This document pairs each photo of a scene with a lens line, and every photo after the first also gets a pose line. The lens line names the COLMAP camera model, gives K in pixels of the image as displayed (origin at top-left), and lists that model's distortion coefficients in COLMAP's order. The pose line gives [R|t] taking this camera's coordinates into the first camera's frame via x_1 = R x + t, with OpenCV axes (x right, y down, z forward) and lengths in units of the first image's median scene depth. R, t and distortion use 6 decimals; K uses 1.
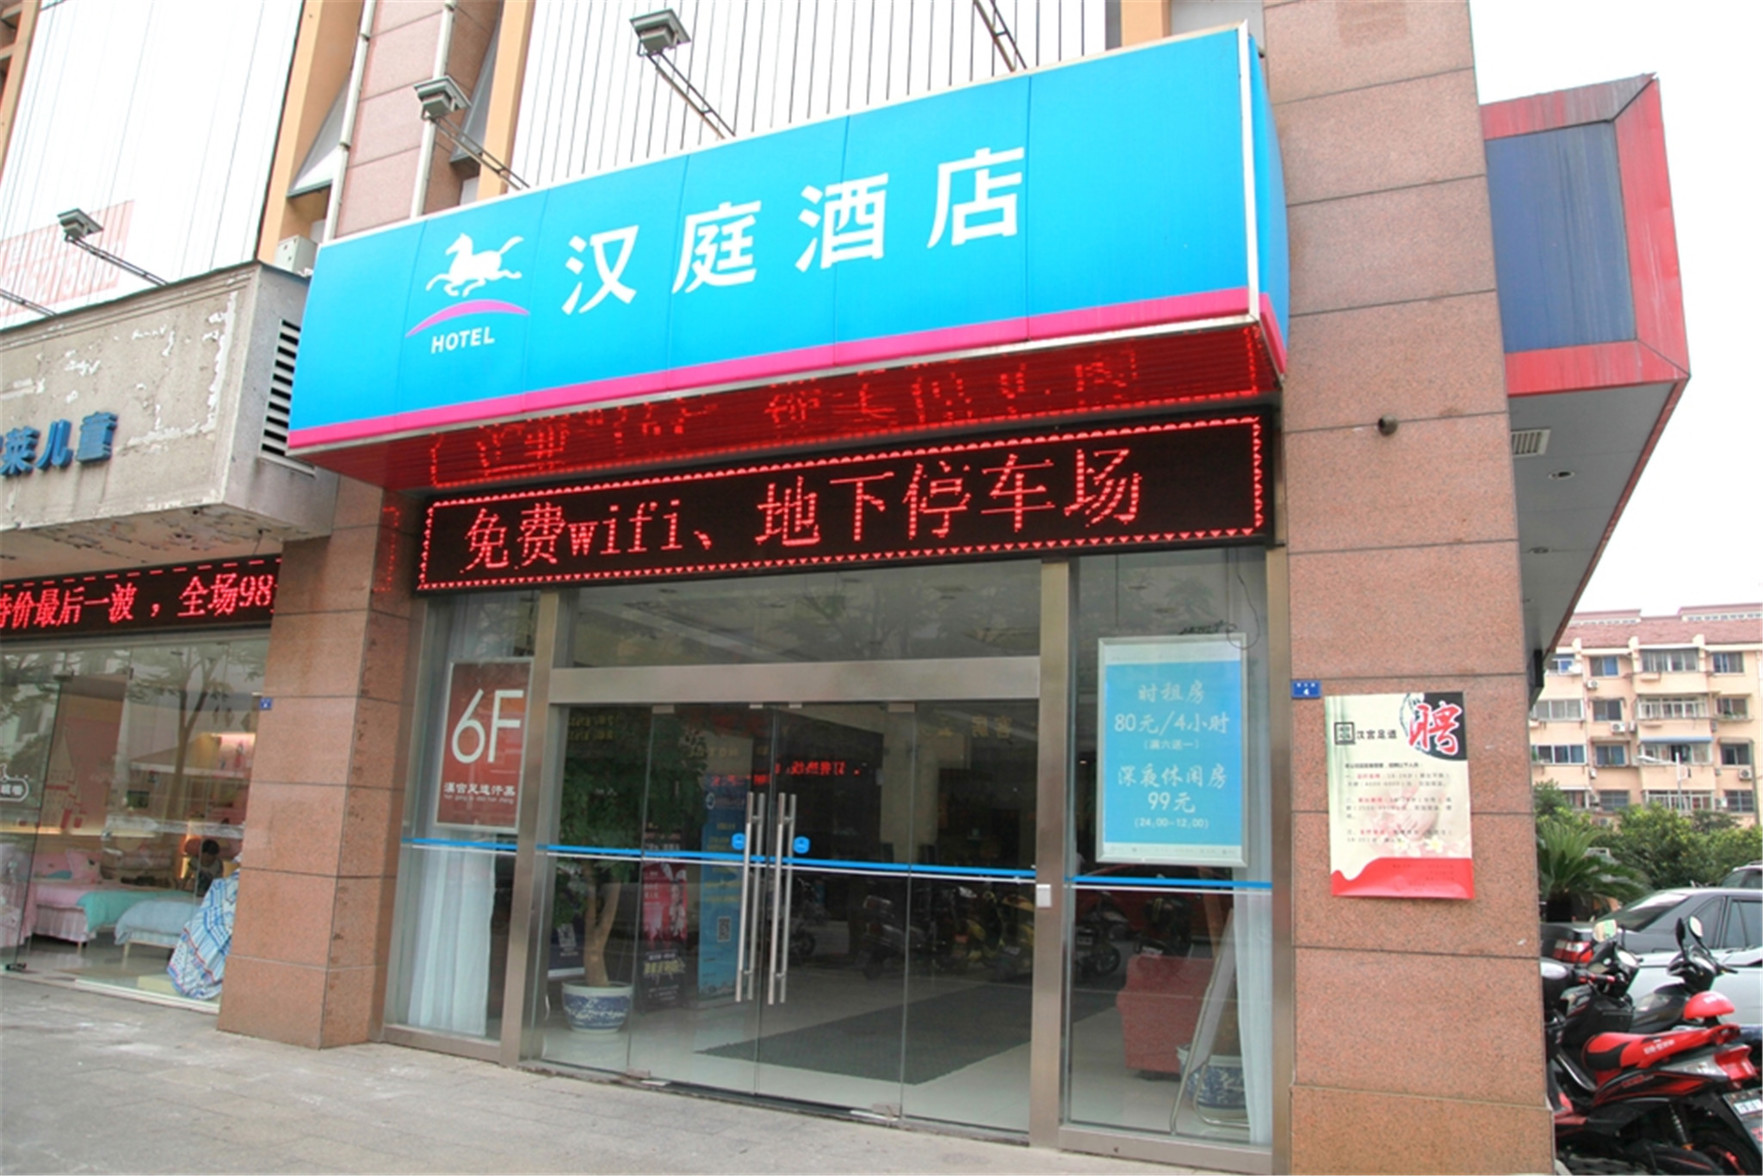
lens RADIAL K [[1186.0, 0, 877.8], [0, 1186.0, 583.4], [0, 0, 1]] dist [-0.072442, 0.000811]
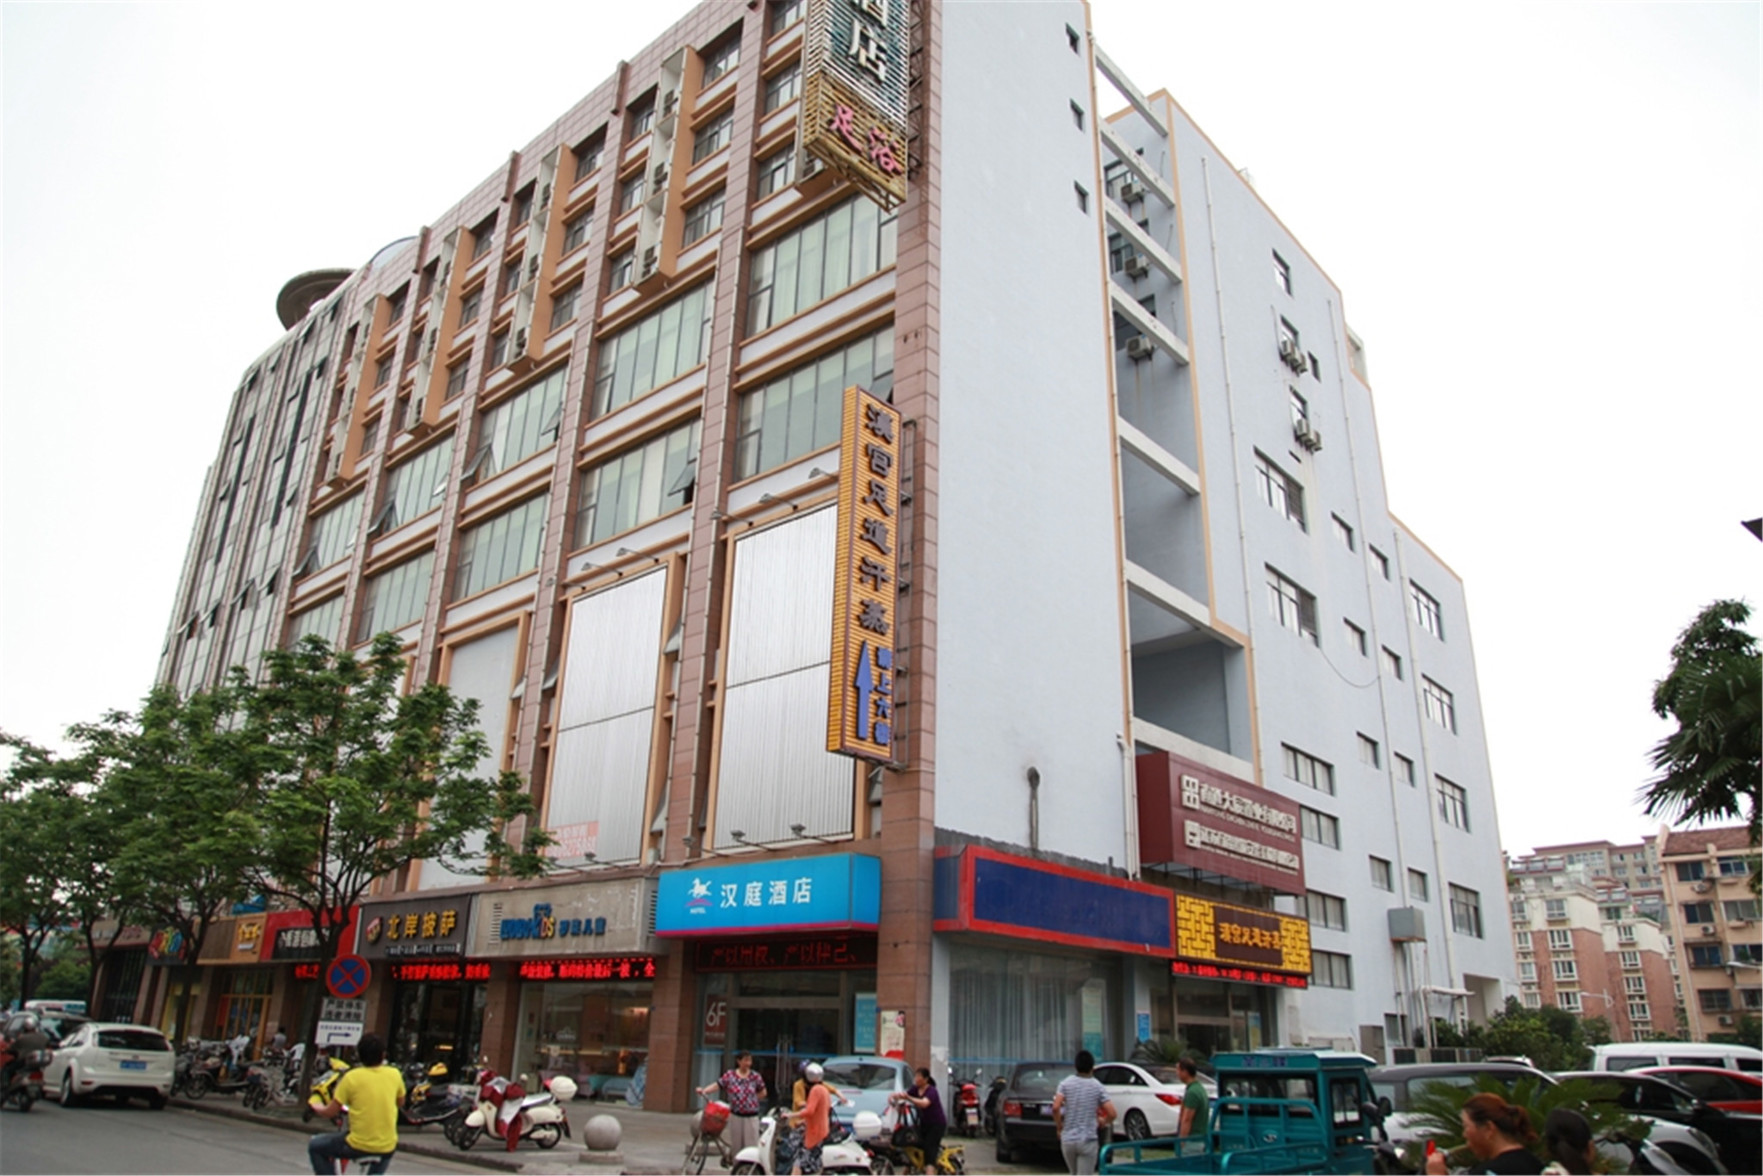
lens RADIAL K [[1186.0, 0, 881.7], [0, 1186.0, 590.2], [0, 0, 1]] dist [-0.072442, 0.000811]
pose [[0.957877, -0.118731, -0.261486, 1.187526], [0.074360, 0.982022, -0.173503, -0.470743], [0.277385, 0.146750, 0.949485, -2.313713]]
